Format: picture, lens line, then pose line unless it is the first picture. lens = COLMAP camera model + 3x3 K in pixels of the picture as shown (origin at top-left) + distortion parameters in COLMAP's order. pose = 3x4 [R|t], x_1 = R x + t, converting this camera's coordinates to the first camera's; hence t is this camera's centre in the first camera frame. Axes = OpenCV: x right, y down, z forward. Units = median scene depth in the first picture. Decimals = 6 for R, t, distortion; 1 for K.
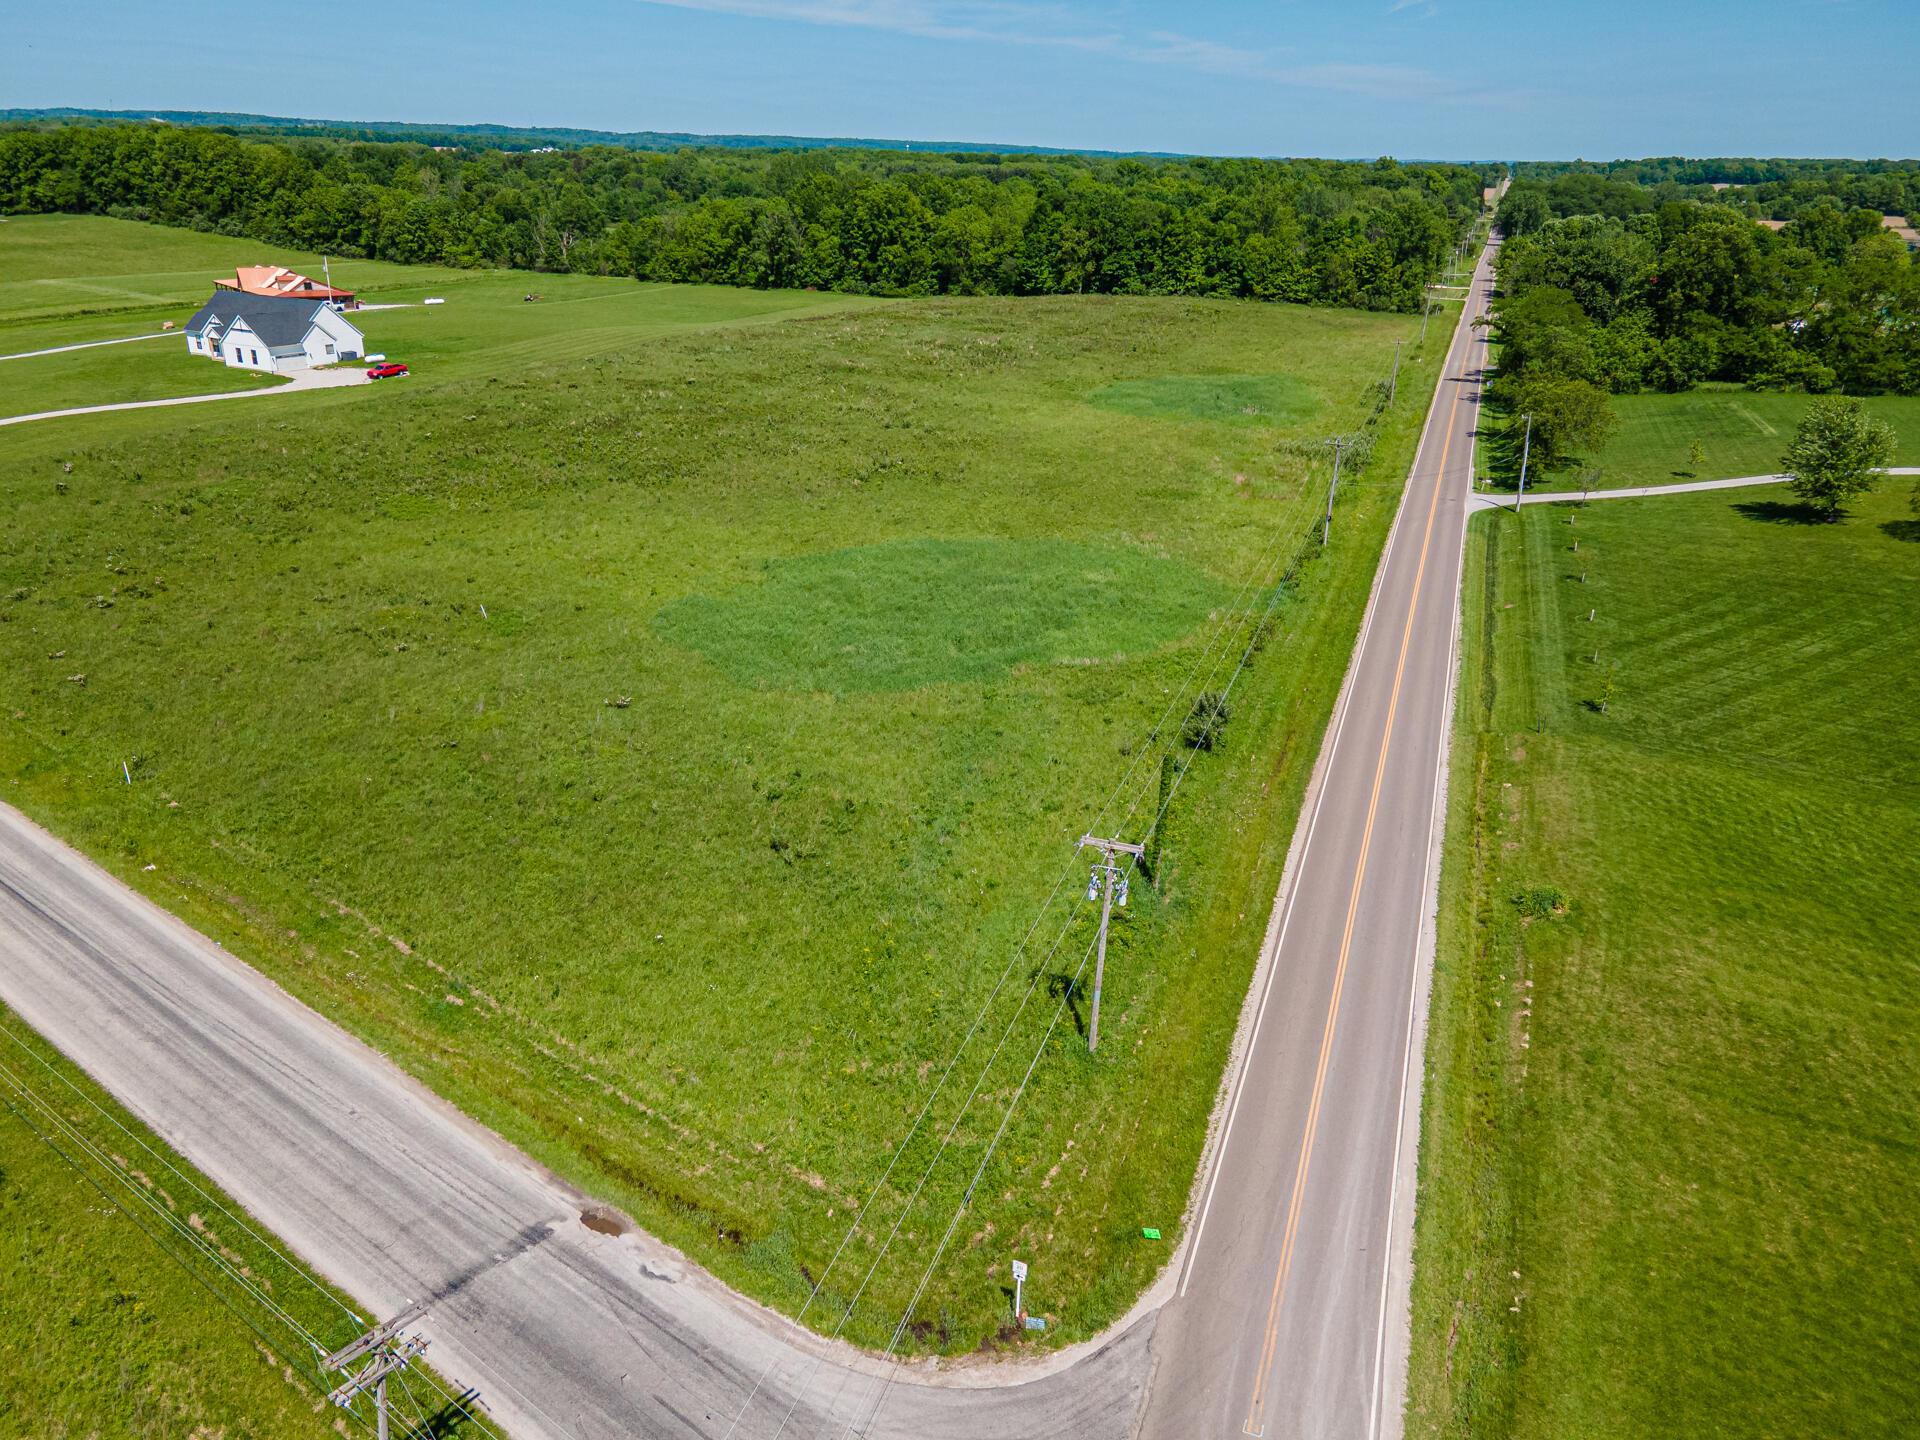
lens RADIAL K [[1362.8, 0, 933.0], [0, 1362.8, 715.9], [0, 0, 1]] dist [0.002150, 0.062729]
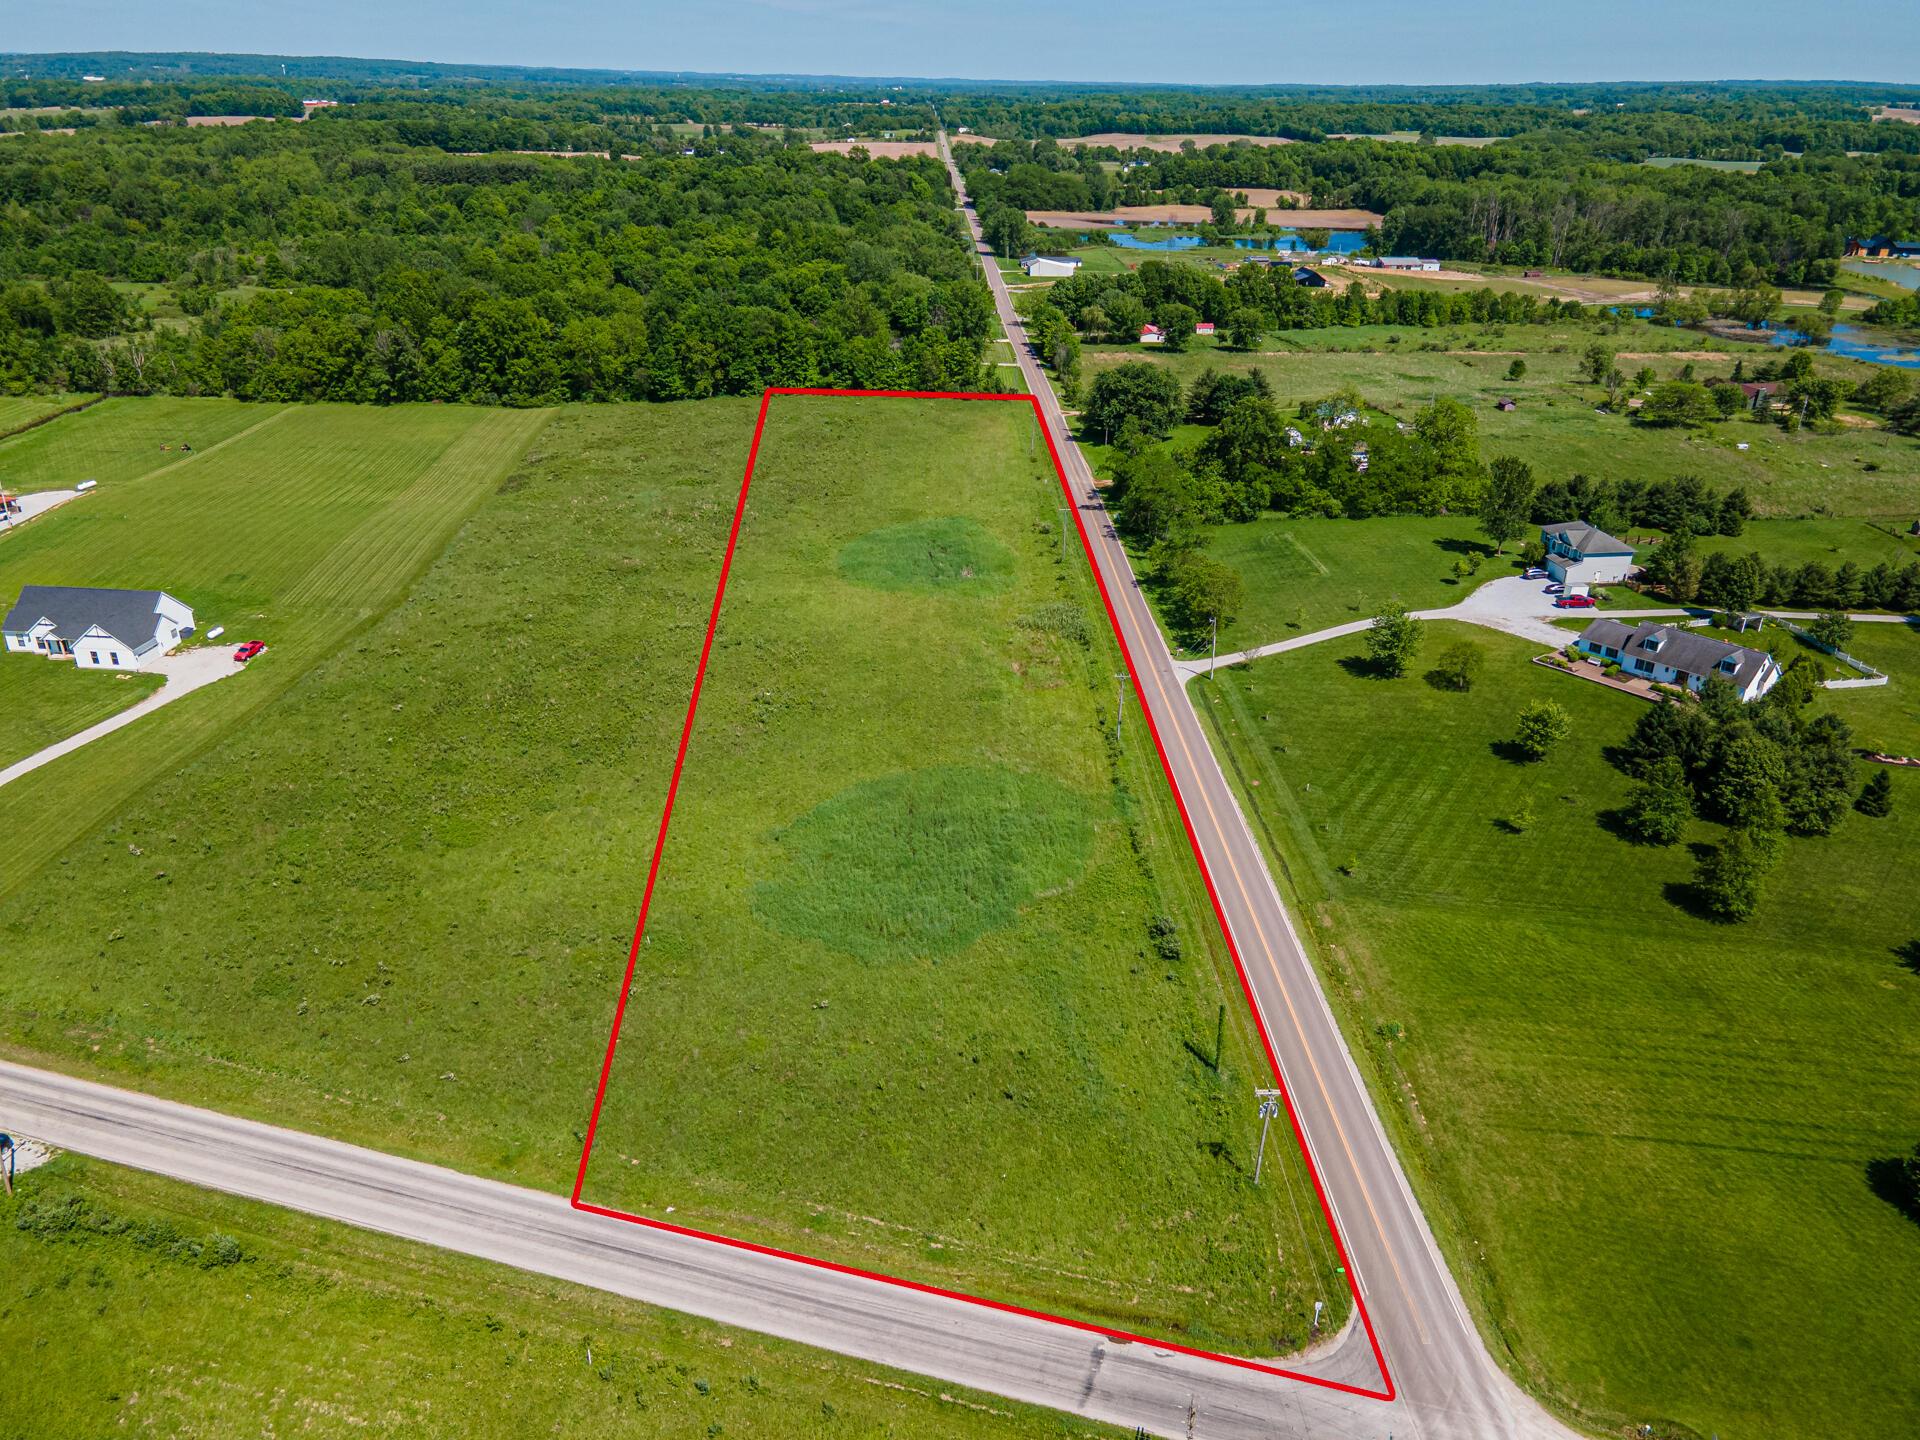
lens RADIAL K [[1362.8, 0, 933.0], [0, 1362.8, 715.9], [0, 0, 1]] dist [0.002150, 0.062729]
pose [[0.933400, -0.160155, 0.321116, -0.124453], [0.150980, 0.987091, 0.053448, -0.088497], [-0.325530, -0.001406, 0.945530, -0.108428]]
